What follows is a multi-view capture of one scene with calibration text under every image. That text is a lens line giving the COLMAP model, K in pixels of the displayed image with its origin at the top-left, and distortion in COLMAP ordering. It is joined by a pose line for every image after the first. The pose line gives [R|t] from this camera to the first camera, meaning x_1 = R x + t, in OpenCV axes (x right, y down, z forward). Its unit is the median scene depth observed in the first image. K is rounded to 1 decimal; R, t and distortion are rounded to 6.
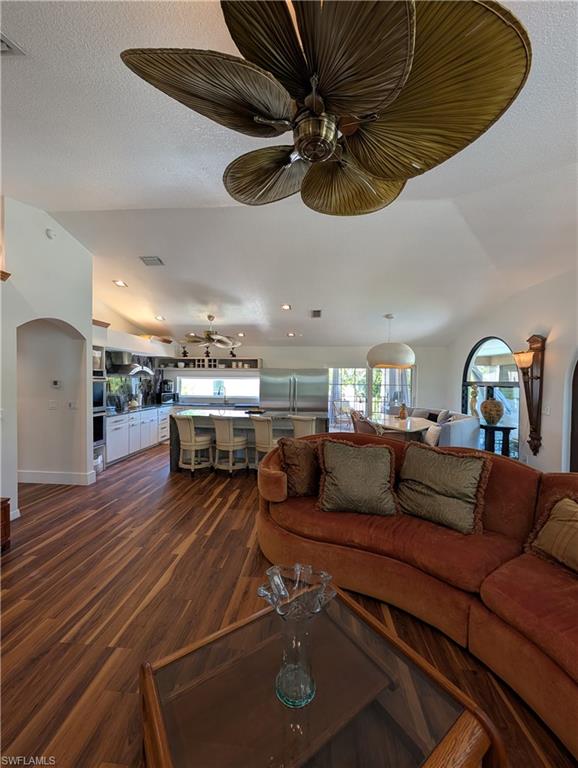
lens RADIAL K [[291.5, 0, 291.1], [0, 291.5, 386.2], [0, 0, 1]] dist [-0.000303, 0.000244]
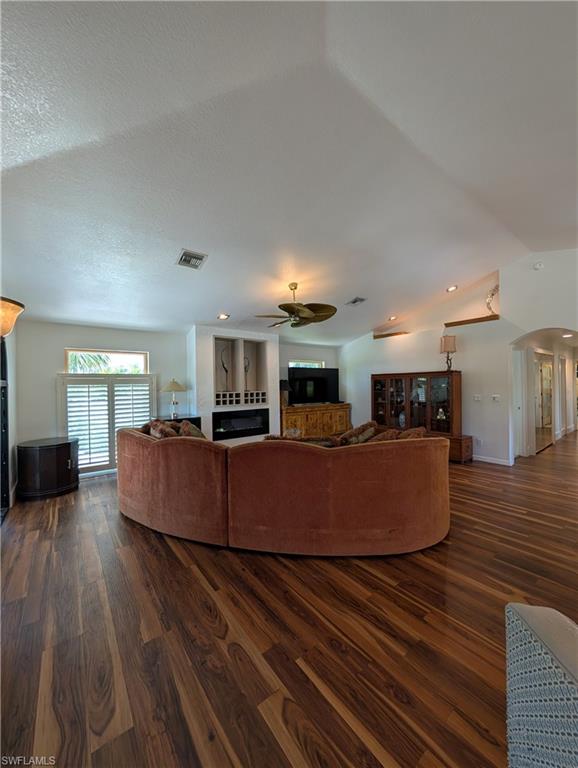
lens RADIAL K [[291.5, 0, 291.1], [0, 291.5, 386.2], [0, 0, 1]] dist [-0.000303, 0.000244]
pose [[-0.742994, 0.000587, -0.669298, 0.540208], [-0.006310, 0.999949, 0.007883, 0.009386], [0.669269, 0.010080, -0.742952, 0.759788]]
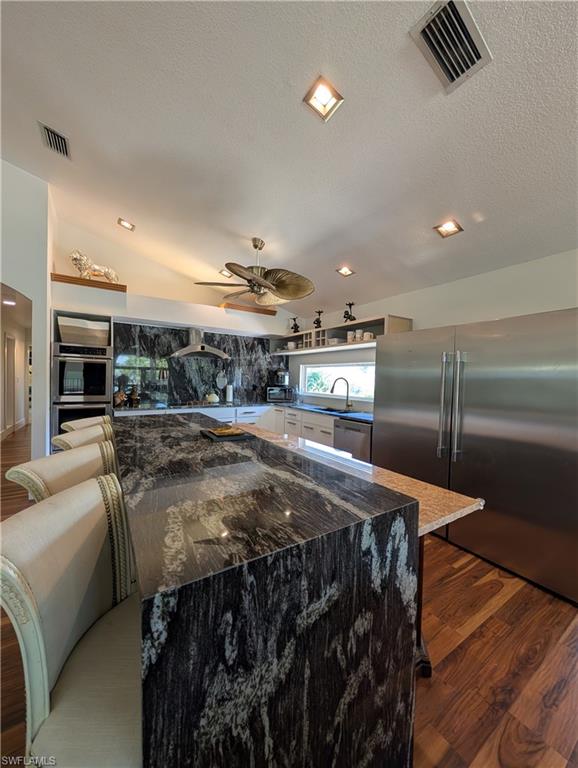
lens RADIAL K [[291.5, 0, 291.1], [0, 291.5, 386.2], [0, 0, 1]] dist [-0.000303, 0.000244]
pose [[0.604818, 0.023908, -0.796005, 0.199054], [-0.033221, 0.999437, 0.004777, 0.021071], [0.795671, 0.023554, 0.605271, 0.776075]]
